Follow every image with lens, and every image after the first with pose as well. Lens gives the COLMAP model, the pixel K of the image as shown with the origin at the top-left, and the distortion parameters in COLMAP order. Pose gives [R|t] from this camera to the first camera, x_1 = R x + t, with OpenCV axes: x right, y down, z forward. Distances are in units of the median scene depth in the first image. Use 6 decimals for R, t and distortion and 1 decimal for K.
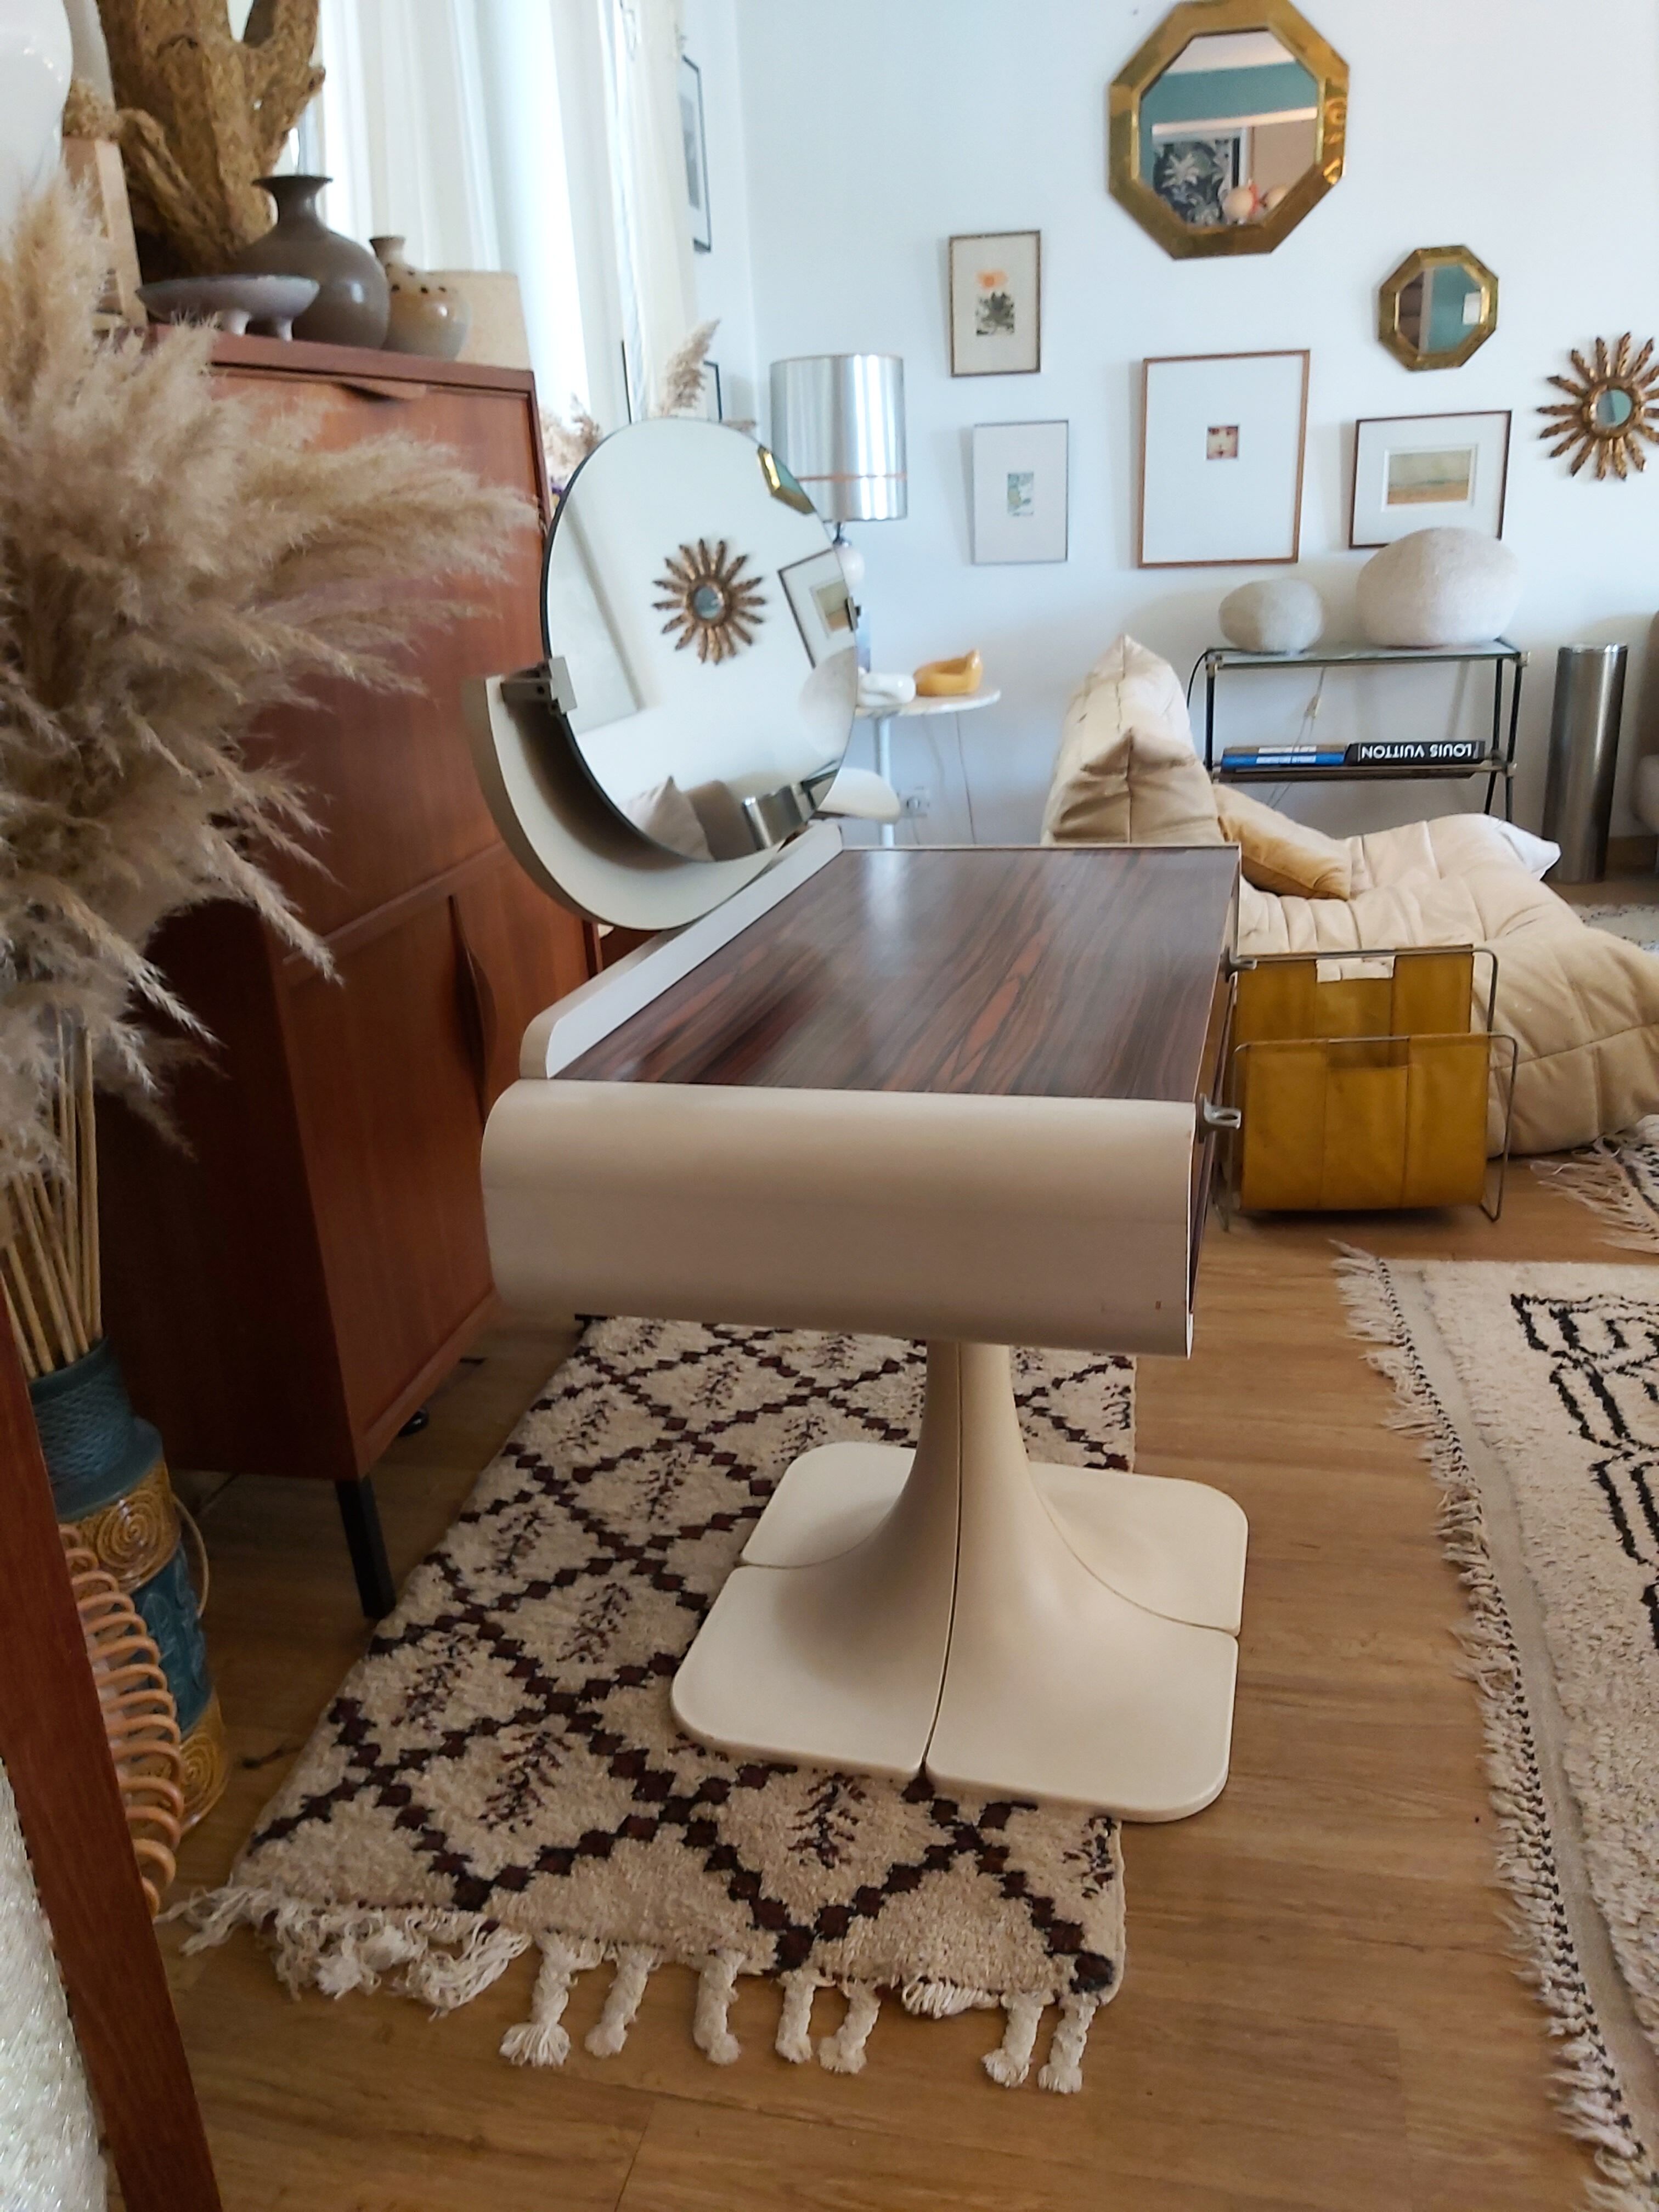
lens RADIAL K [[1731.7, 0, 829.5], [0, 1731.7, 1106.0], [0, 0, 1]] dist [0.066672, -0.141797]
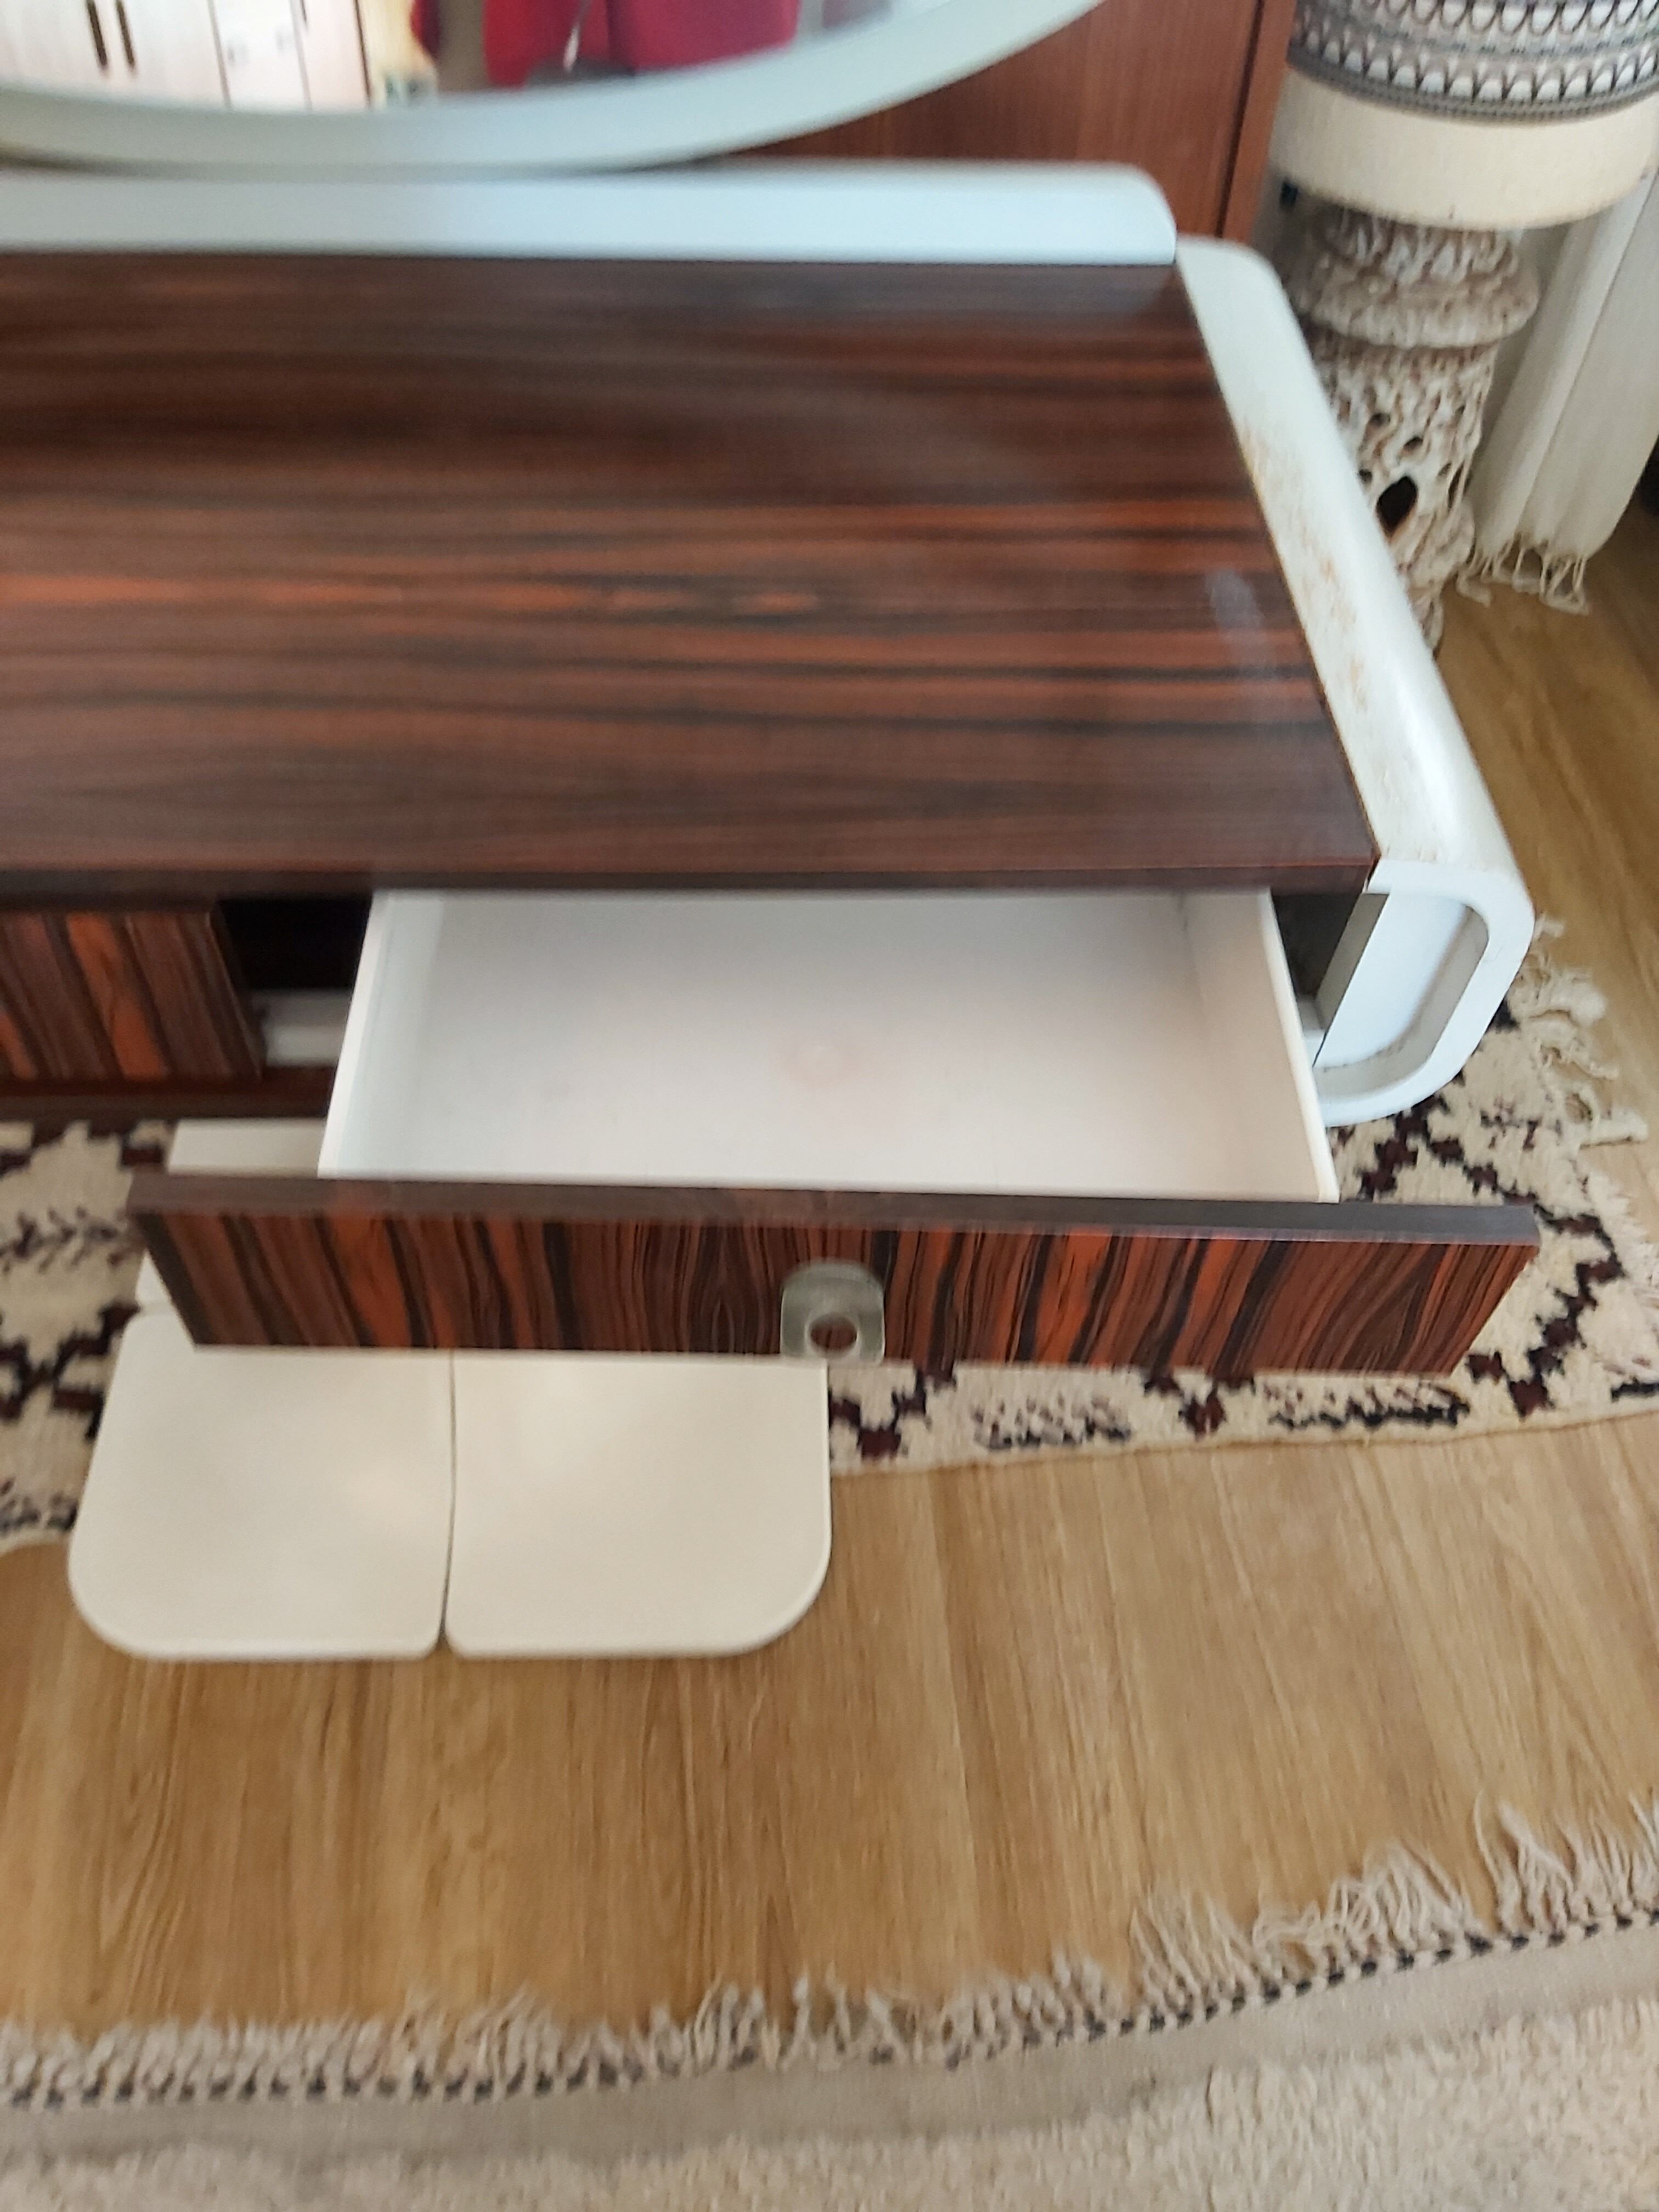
lens RADIAL K [[1731.7, 0, 829.5], [0, 1731.7, 1106.0], [0, 0, 1]] dist [0.066672, -0.141797]
pose [[0.280158, 0.795403, -0.537444, 0.490633], [-0.362997, 0.606073, 0.707749, -0.377292], [0.888676, -0.003190, 0.458525, 0.849456]]
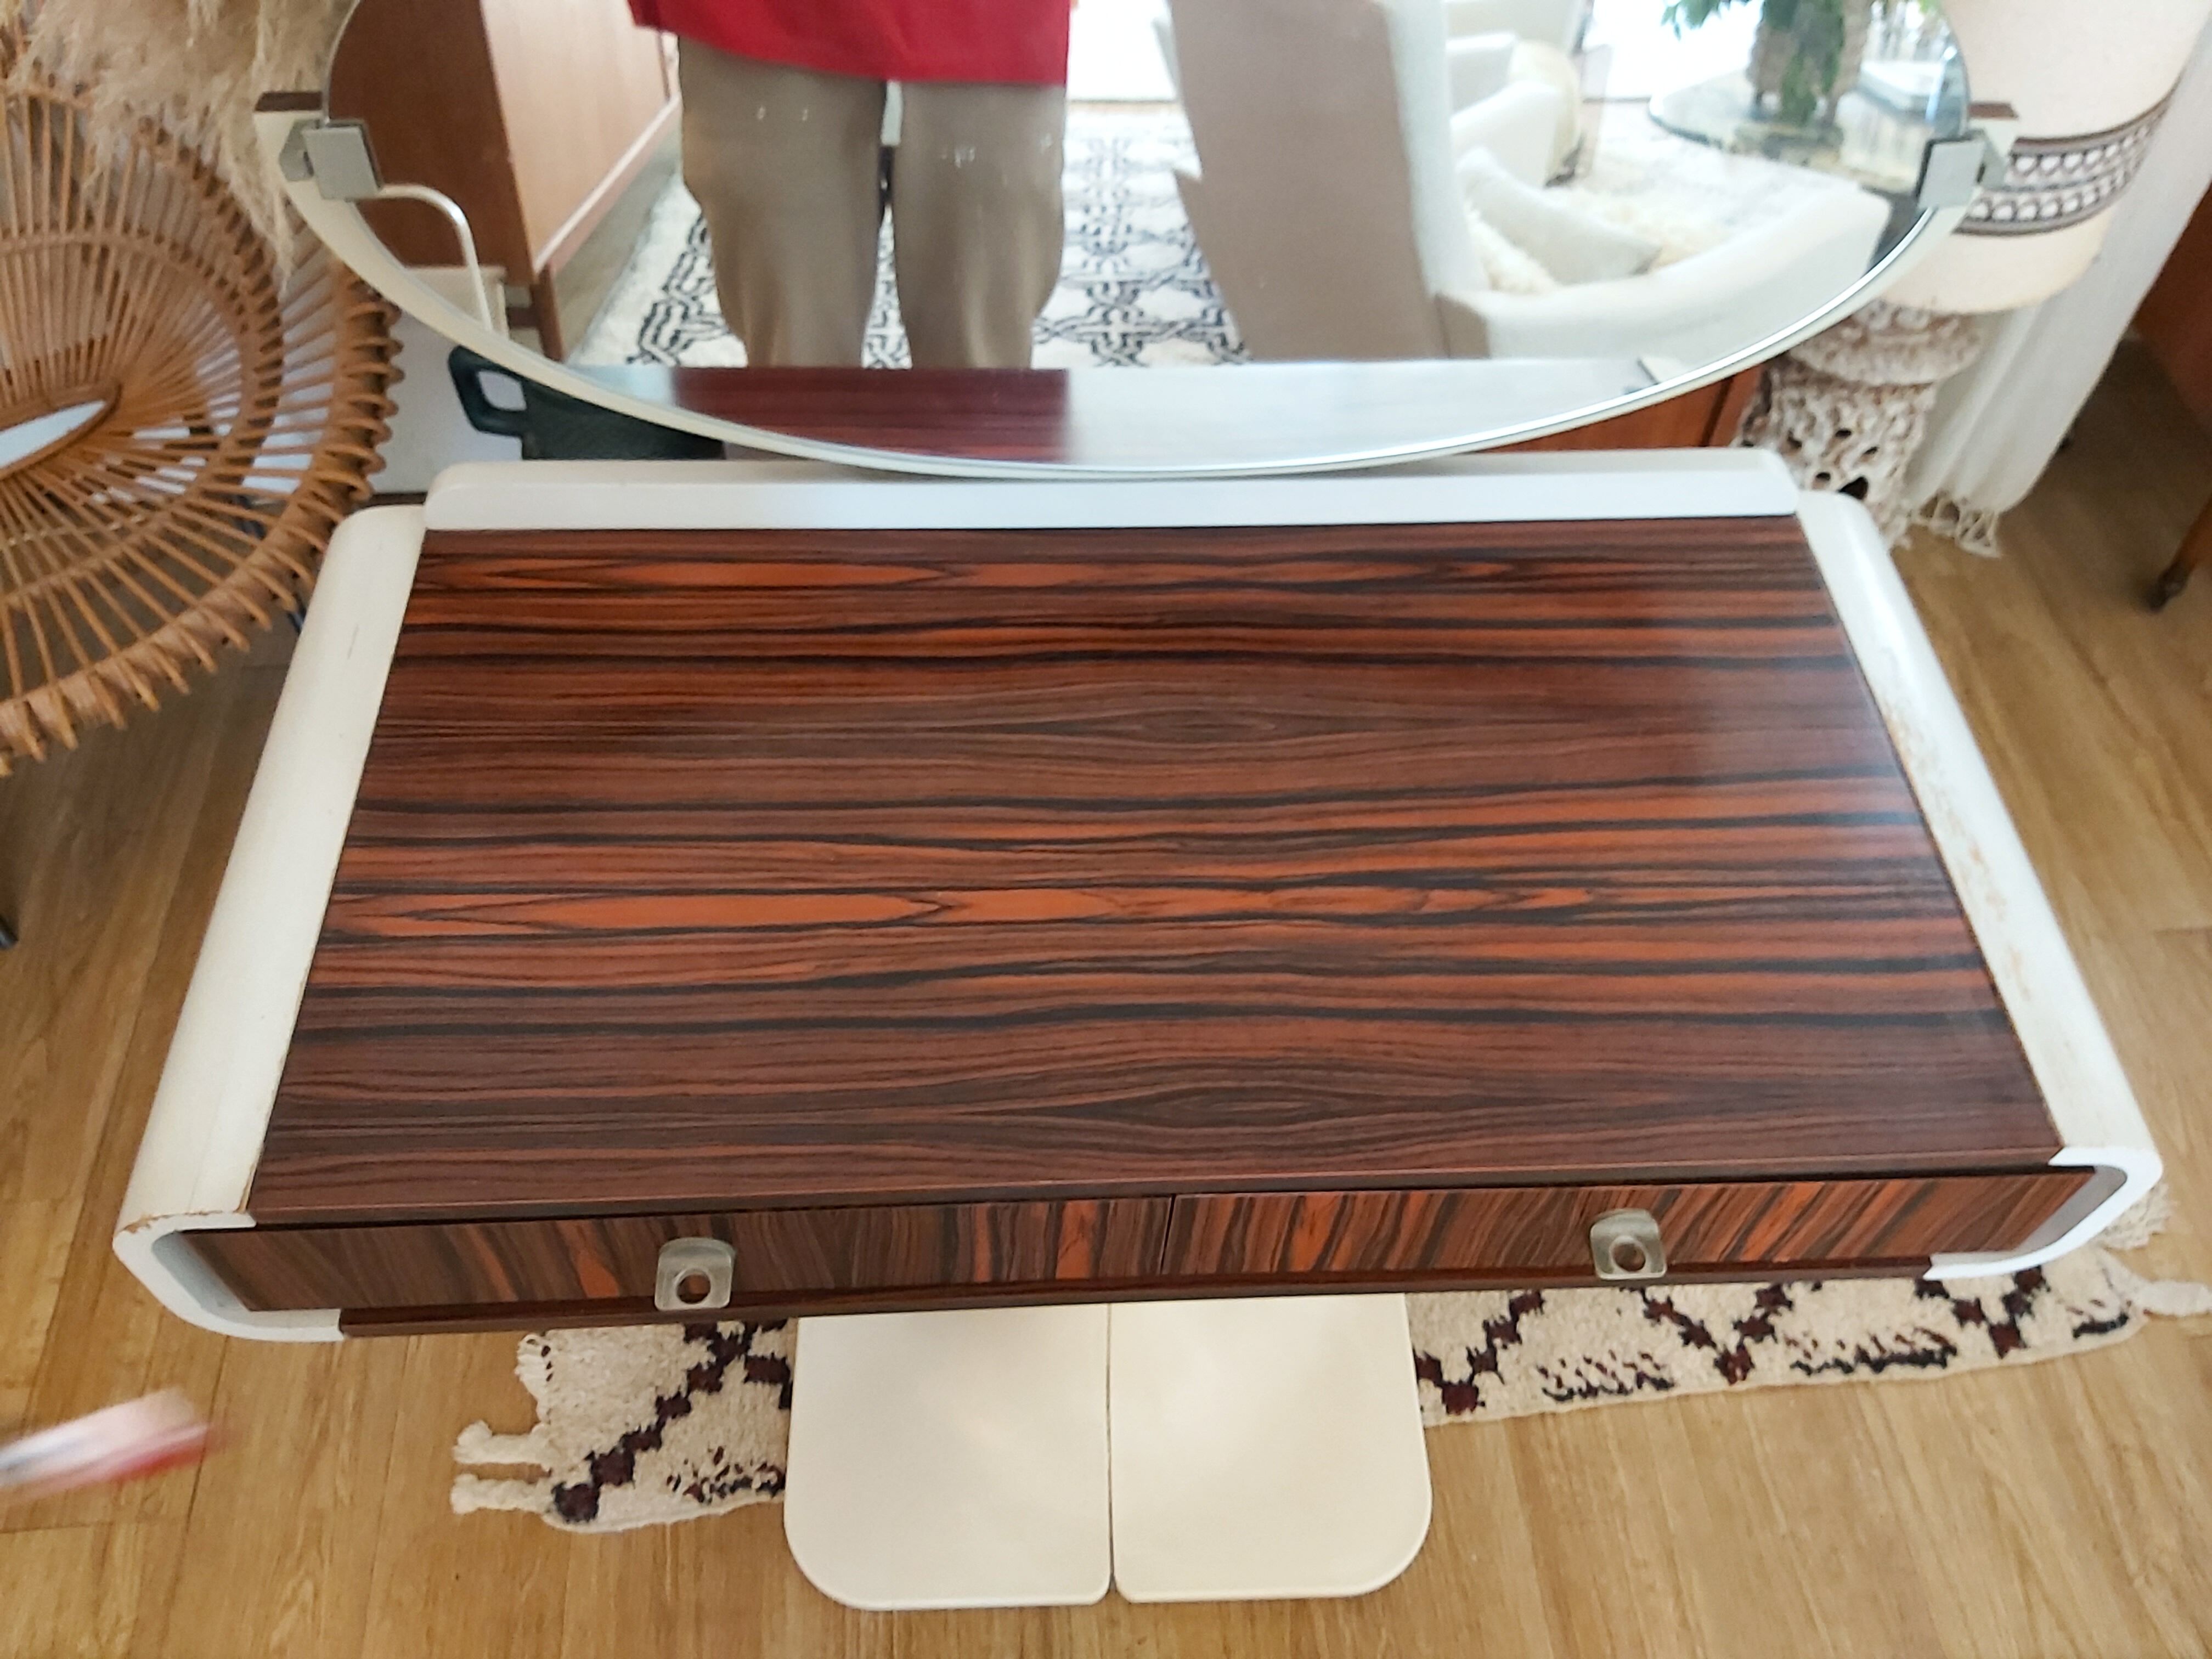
lens RADIAL K [[1731.7, 0, 1130.6], [0, 1731.7, 826.4], [0, 0, 1]] dist [0.066672, -0.141797]
pose [[0.298833, 0.804214, -0.513749, 0.376173], [-0.369786, 0.593872, 0.714544, -0.501470], [0.879748, -0.023552, 0.474856, 0.654237]]
